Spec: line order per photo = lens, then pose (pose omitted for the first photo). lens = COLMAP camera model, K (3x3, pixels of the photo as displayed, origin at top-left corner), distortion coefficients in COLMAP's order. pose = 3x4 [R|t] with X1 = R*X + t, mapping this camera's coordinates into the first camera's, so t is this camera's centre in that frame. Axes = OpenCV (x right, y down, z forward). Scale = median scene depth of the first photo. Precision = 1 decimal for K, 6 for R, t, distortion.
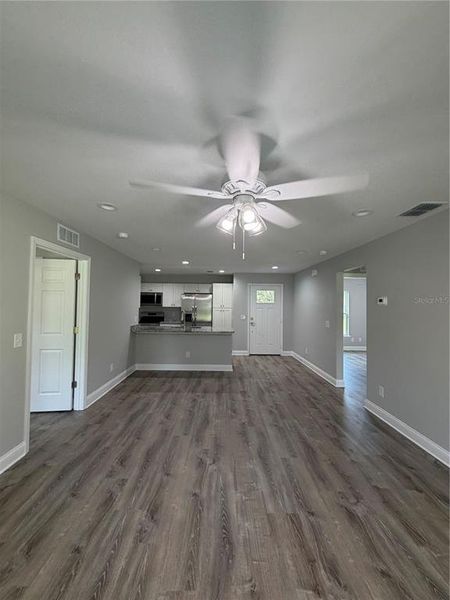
lens RADIAL K [[243.0, 0, 225.0], [0, 243.0, 300.0], [0, 0, 1]] dist [0.001742, 0.000566]
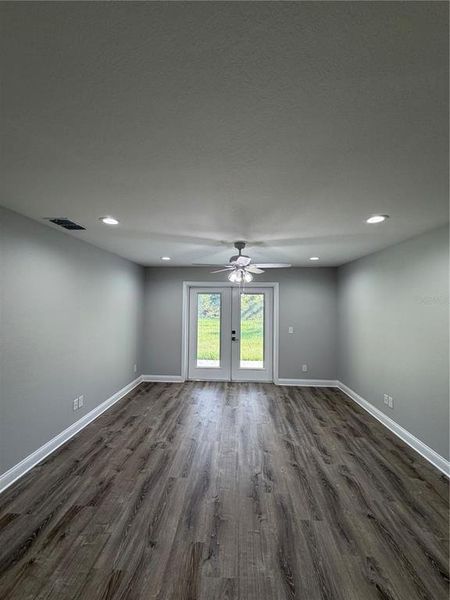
lens RADIAL K [[243.0, 0, 225.0], [0, 243.0, 300.0], [0, 0, 1]] dist [0.001742, 0.000566]
pose [[-0.996905, -0.025412, 0.074394, 0.028617], [-0.028730, 0.998624, -0.043878, -0.013268], [-0.073177, -0.045880, -0.996263, 2.032761]]
